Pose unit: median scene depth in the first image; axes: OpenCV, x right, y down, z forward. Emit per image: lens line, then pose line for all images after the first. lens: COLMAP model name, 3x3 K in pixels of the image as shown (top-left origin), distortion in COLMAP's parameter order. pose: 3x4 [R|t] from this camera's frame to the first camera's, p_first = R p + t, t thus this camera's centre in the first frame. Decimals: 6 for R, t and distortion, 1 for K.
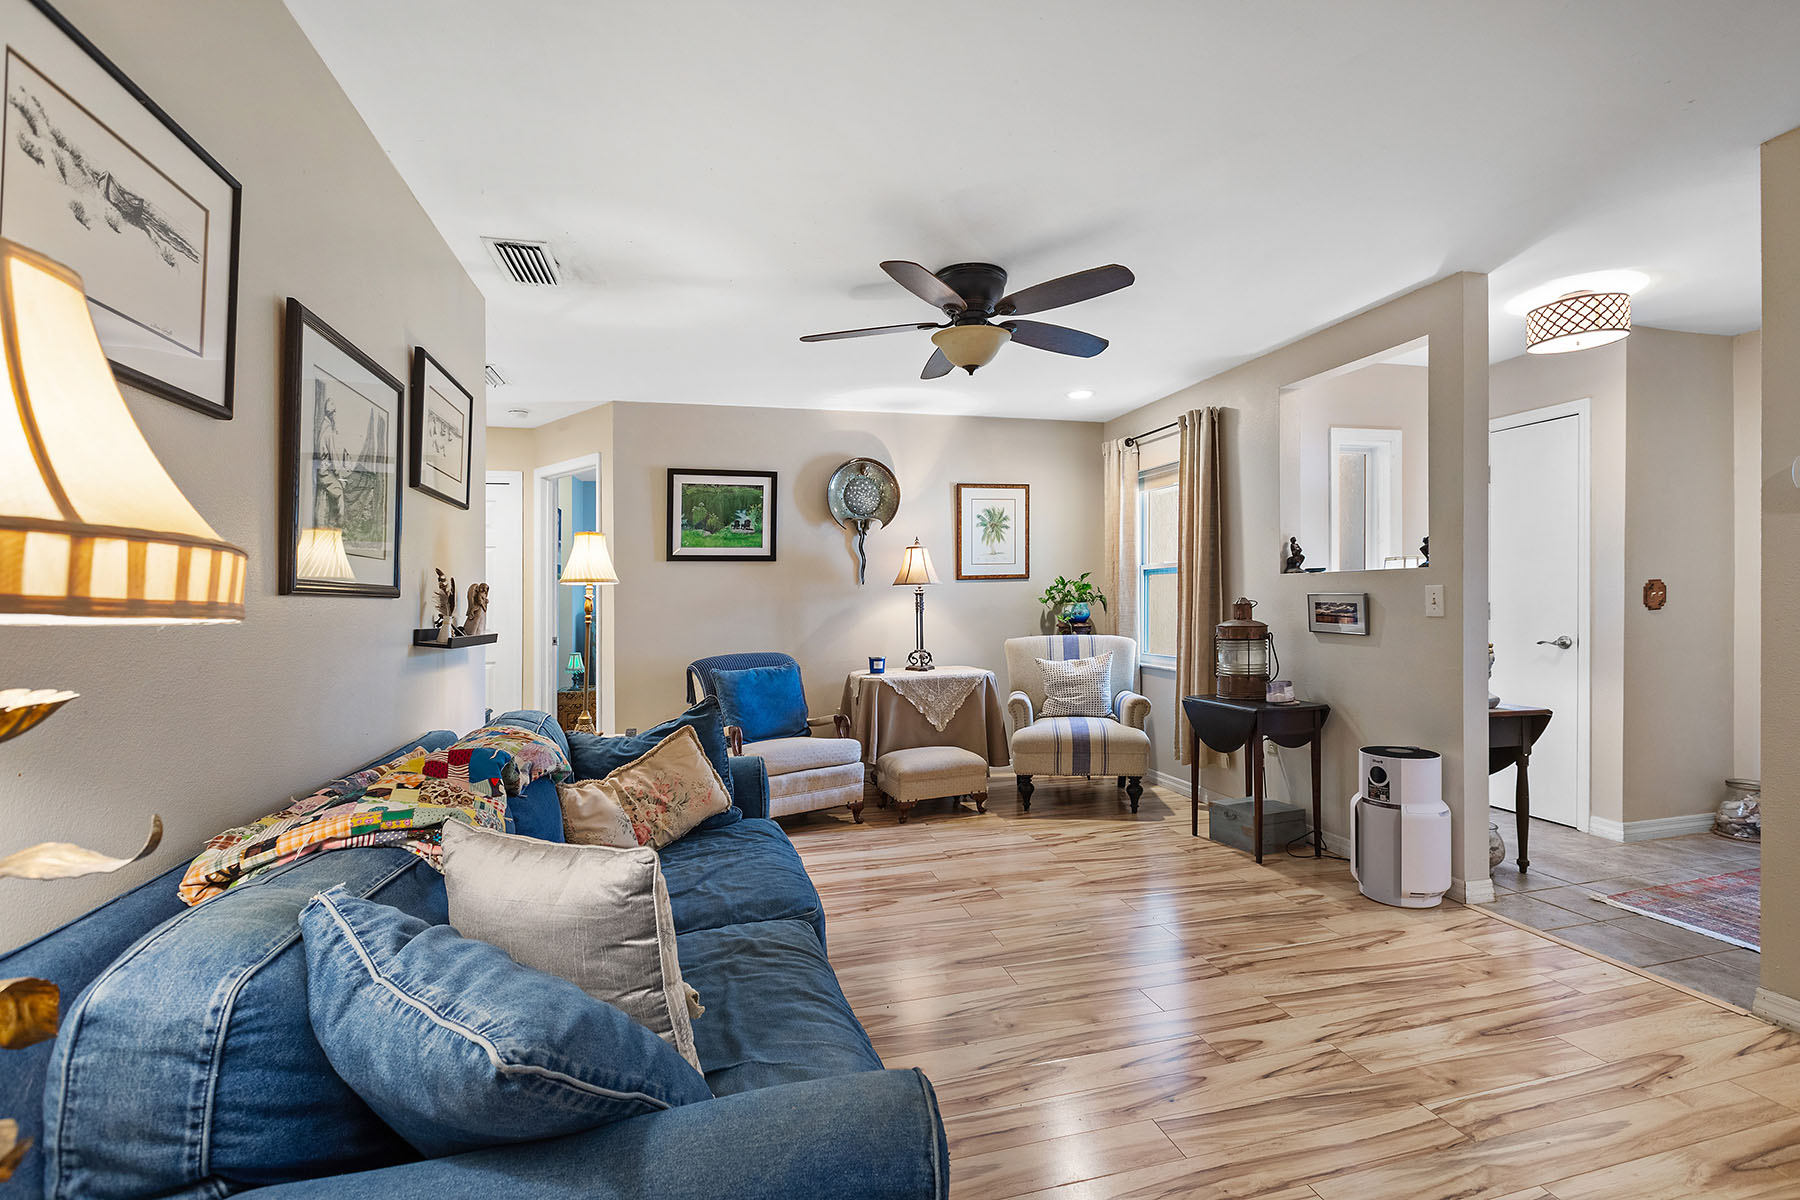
lens RADIAL K [[826.8, 0, 900.0], [0, 826.8, 600.0], [0, 0, 1]] dist [0.000874, 0.000055]
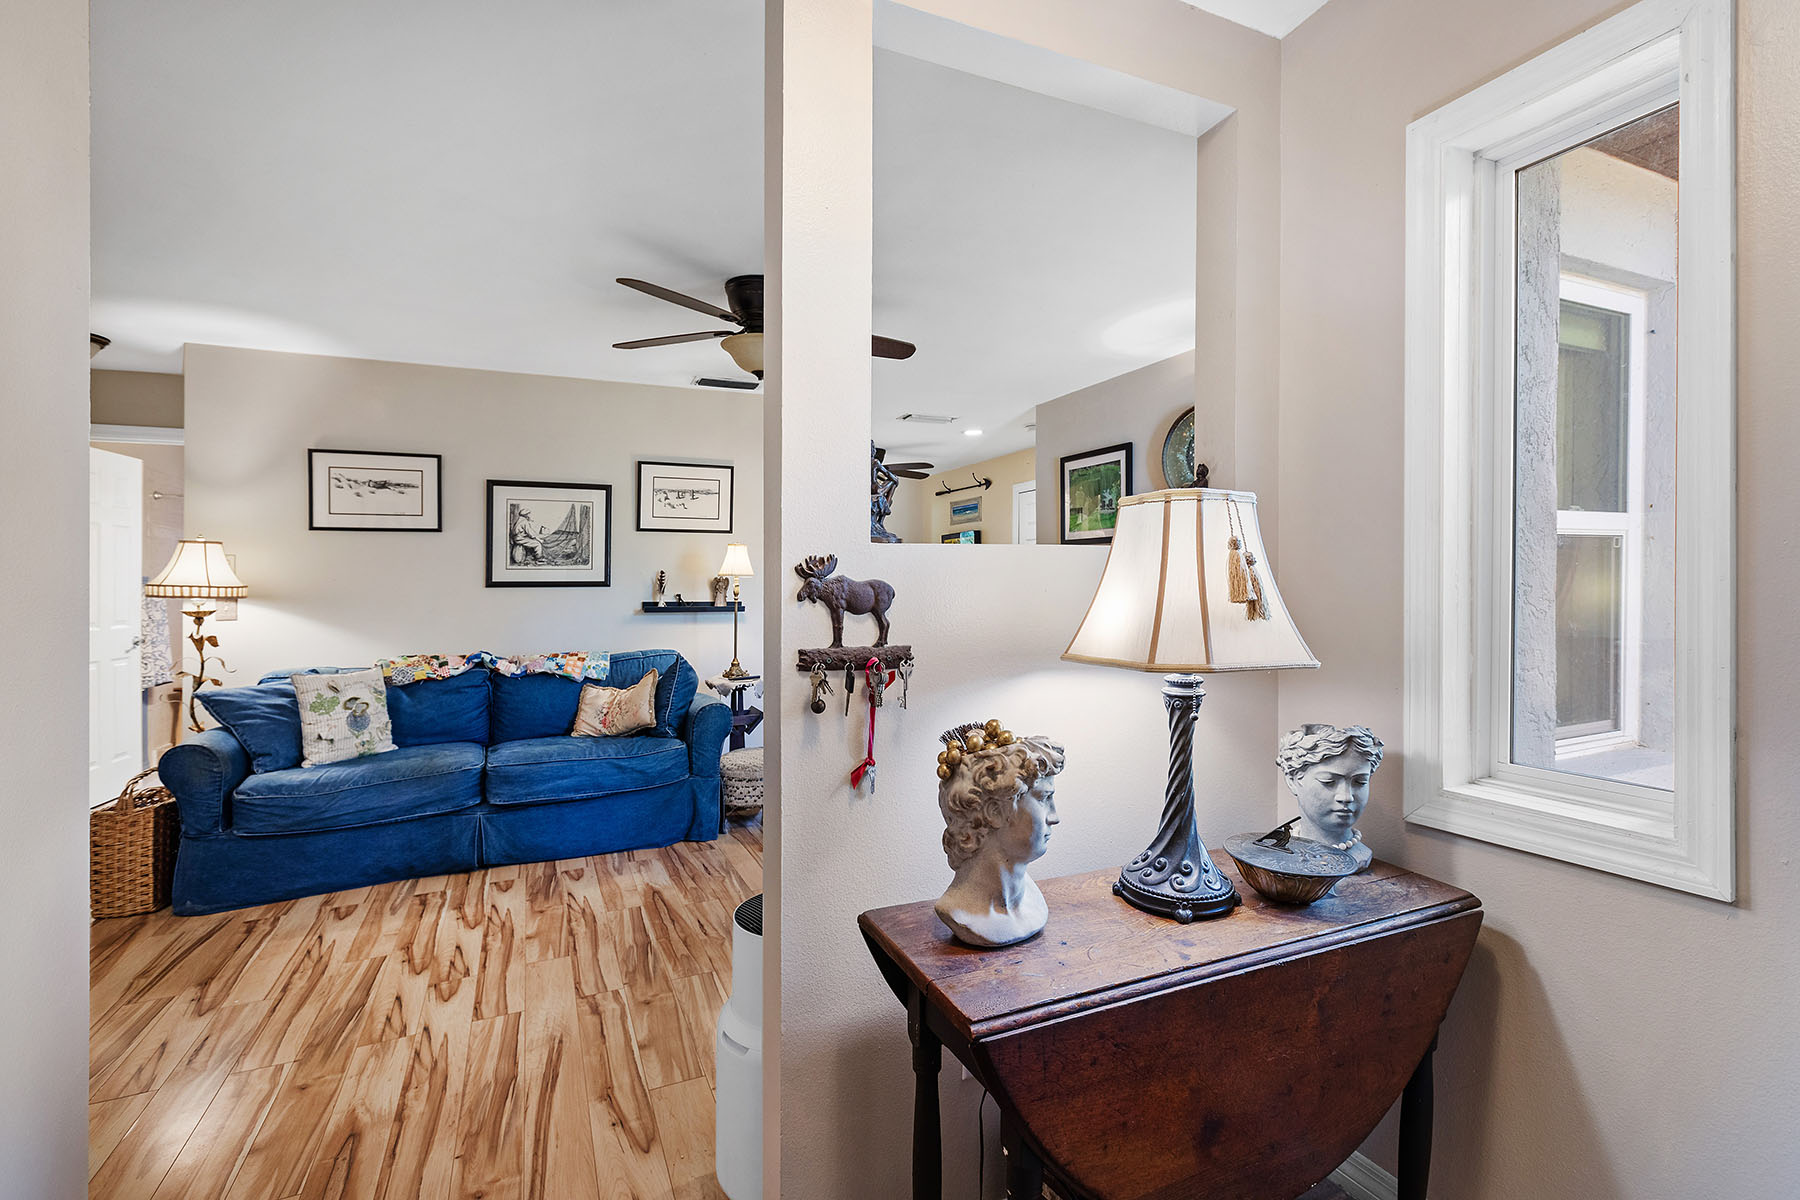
lens RADIAL K [[825.4, 0, 906.8], [0, 825.4, 581.7], [0, 0, 1]] dist [0.000534, -0.000214]
pose [[0.162940, 0.008919, -0.986596, 0.897020], [0.008622, 0.999908, 0.010464, -0.018877], [0.986598, -0.010211, 0.162848, 0.792301]]
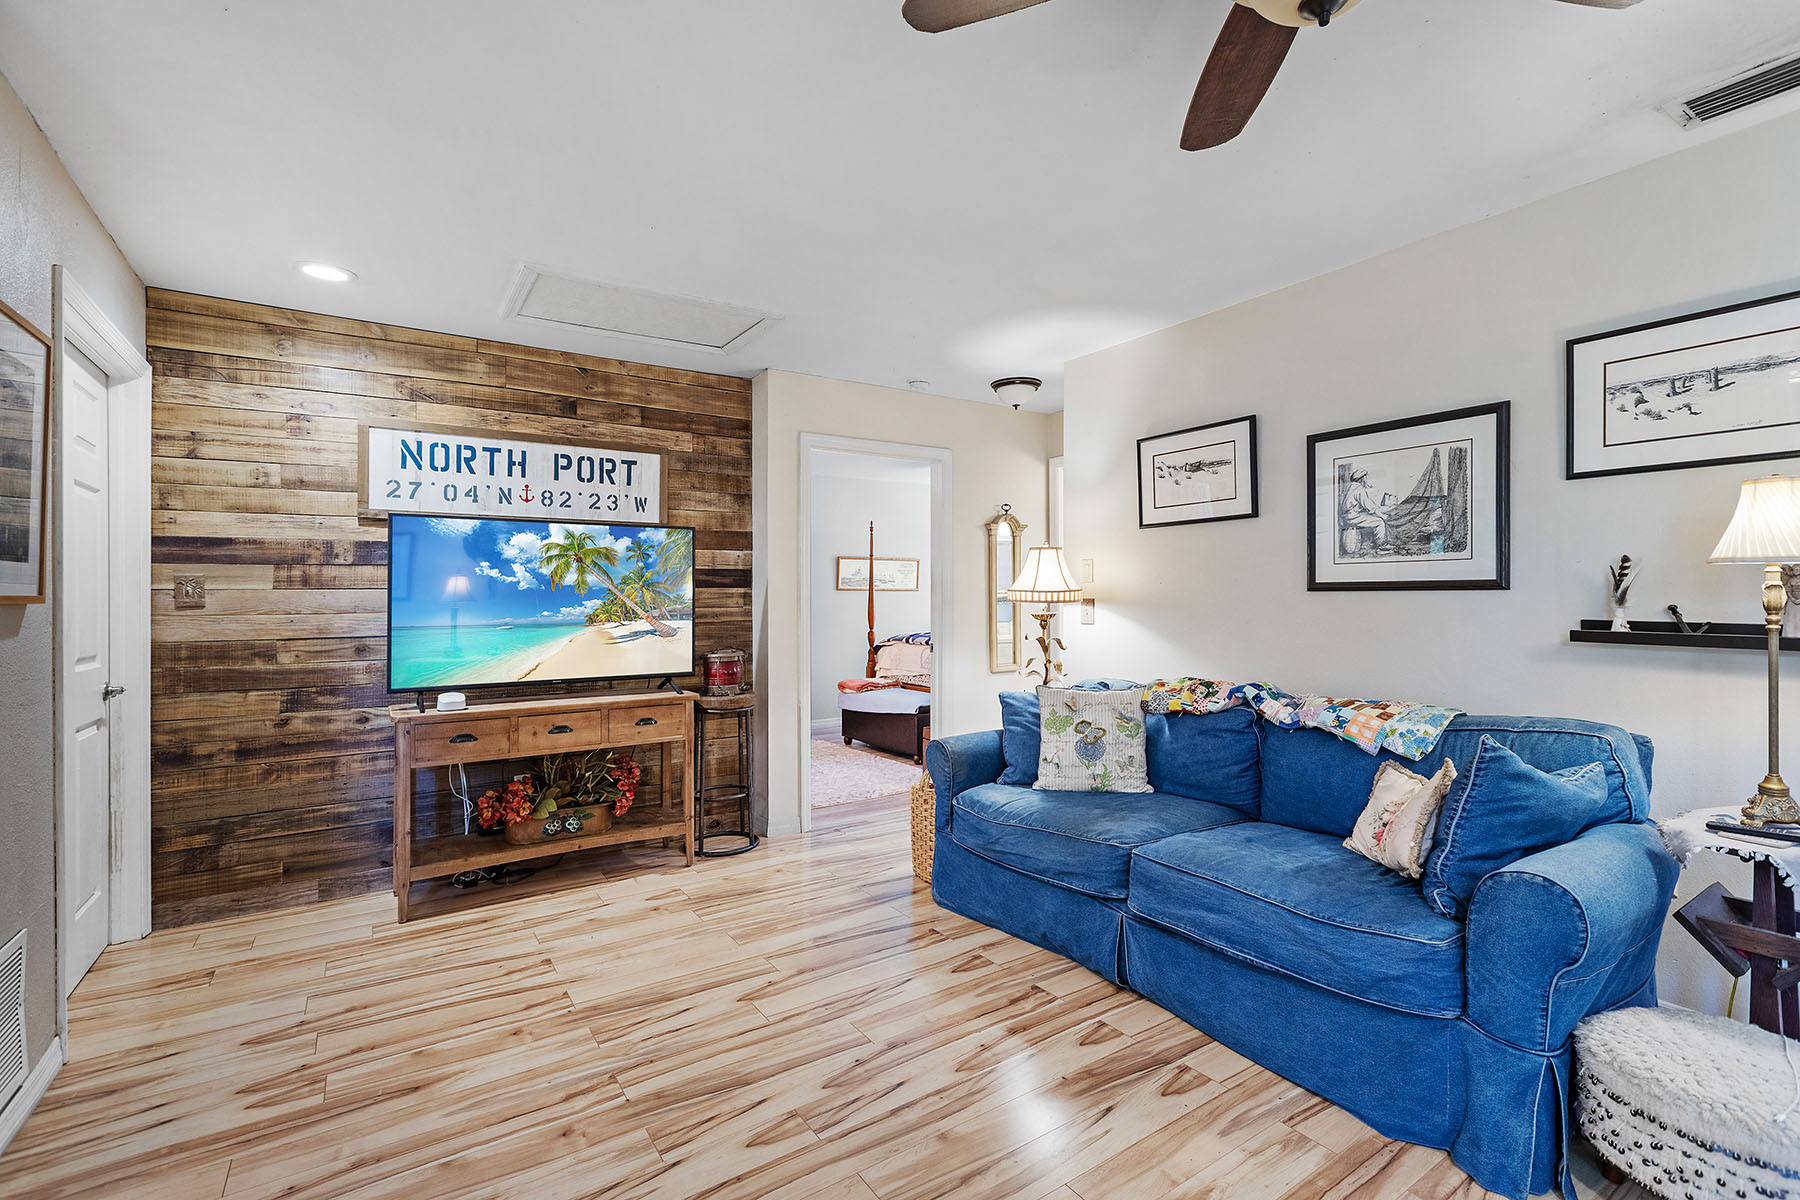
lens RADIAL K [[800.6, 0, 899.1], [0, 800.6, 587.9], [0, 0, 1]] dist [0.000588, 0.000061]
pose [[-0.947743, 0.019265, -0.318453, 0.297364], [0.023242, 0.999692, -0.008694, -0.009567], [0.318187, -0.015641, -0.947899, 1.006078]]
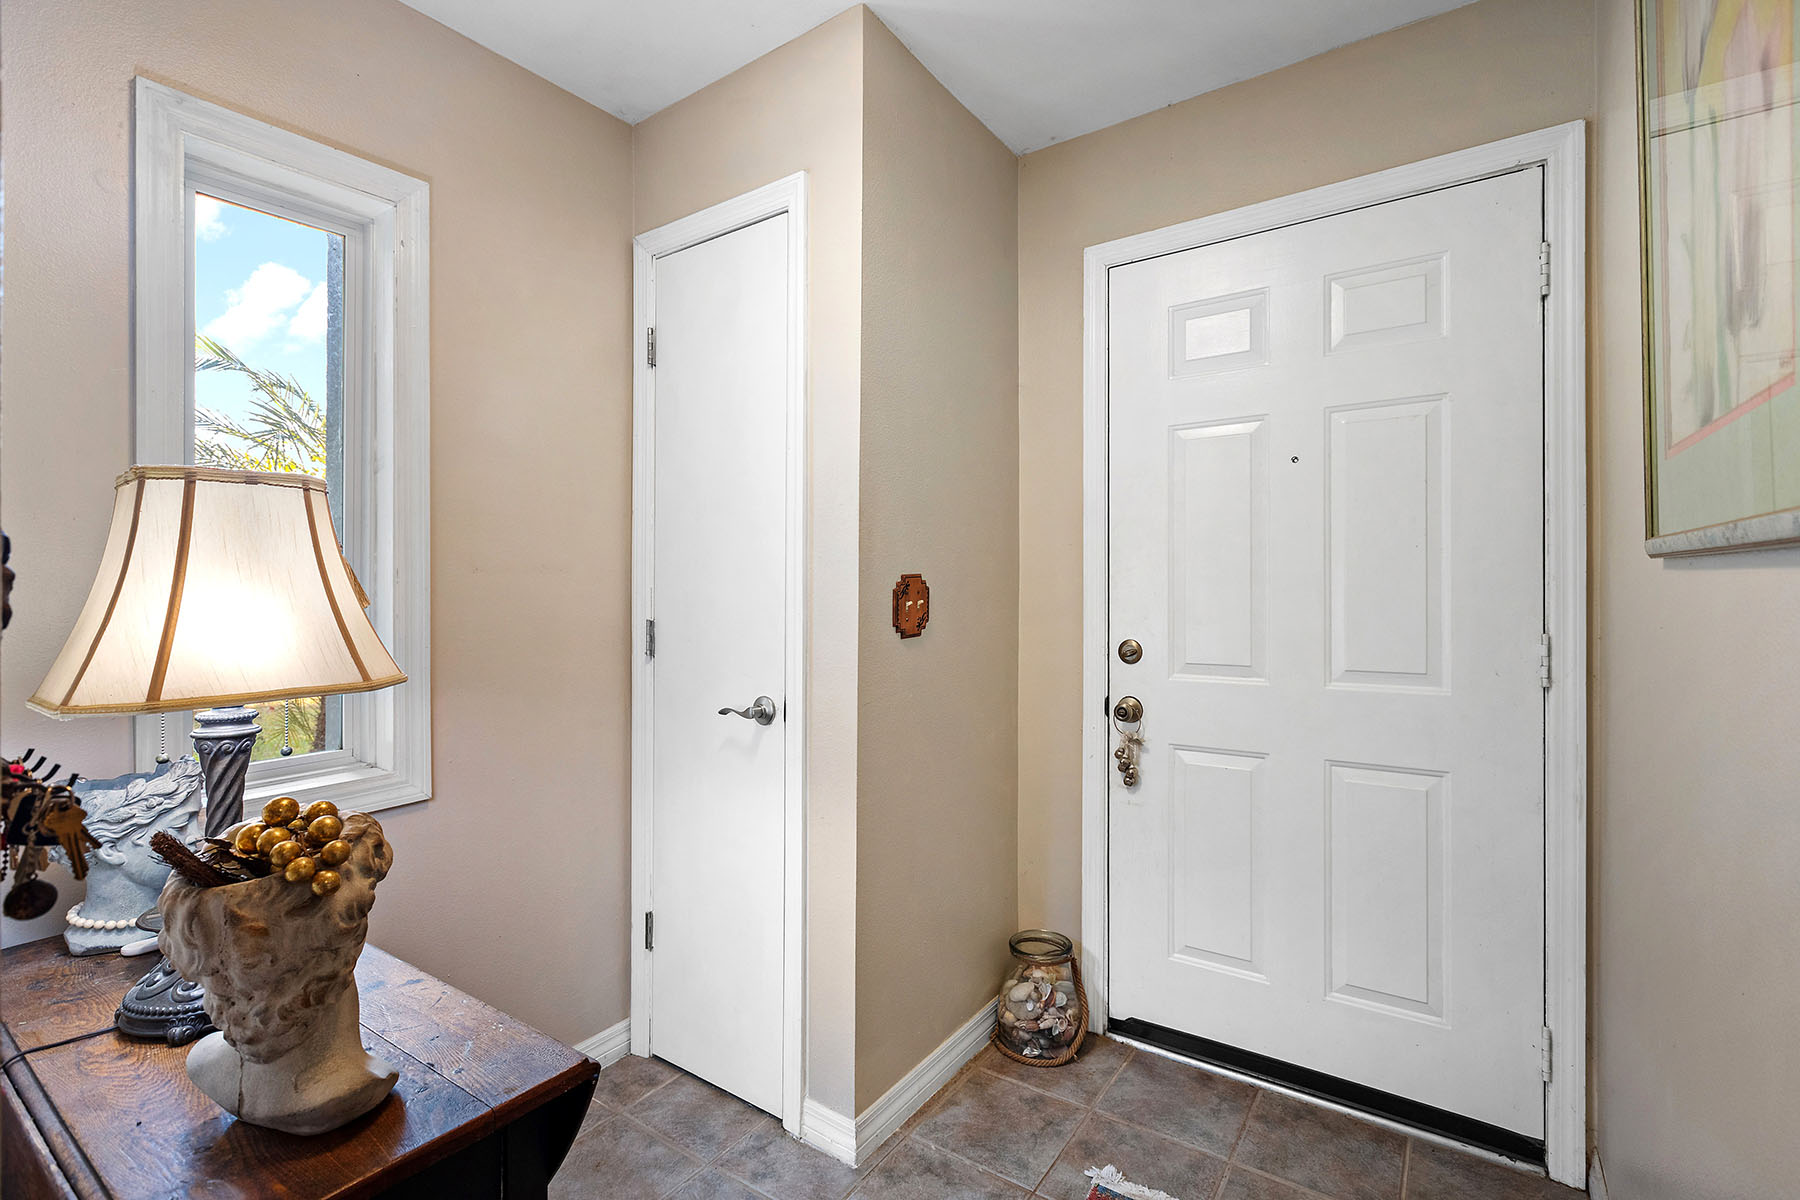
lens RADIAL K [[825.4, 0, 906.8], [0, 825.4, 581.7], [0, 0, 1]] dist [0.000534, -0.000214]
pose [[0.770280, 0.010394, 0.637621, 0.603769], [-0.002202, 0.999905, -0.013640, -0.014166], [-0.637702, 0.009103, 0.770229, 0.631191]]
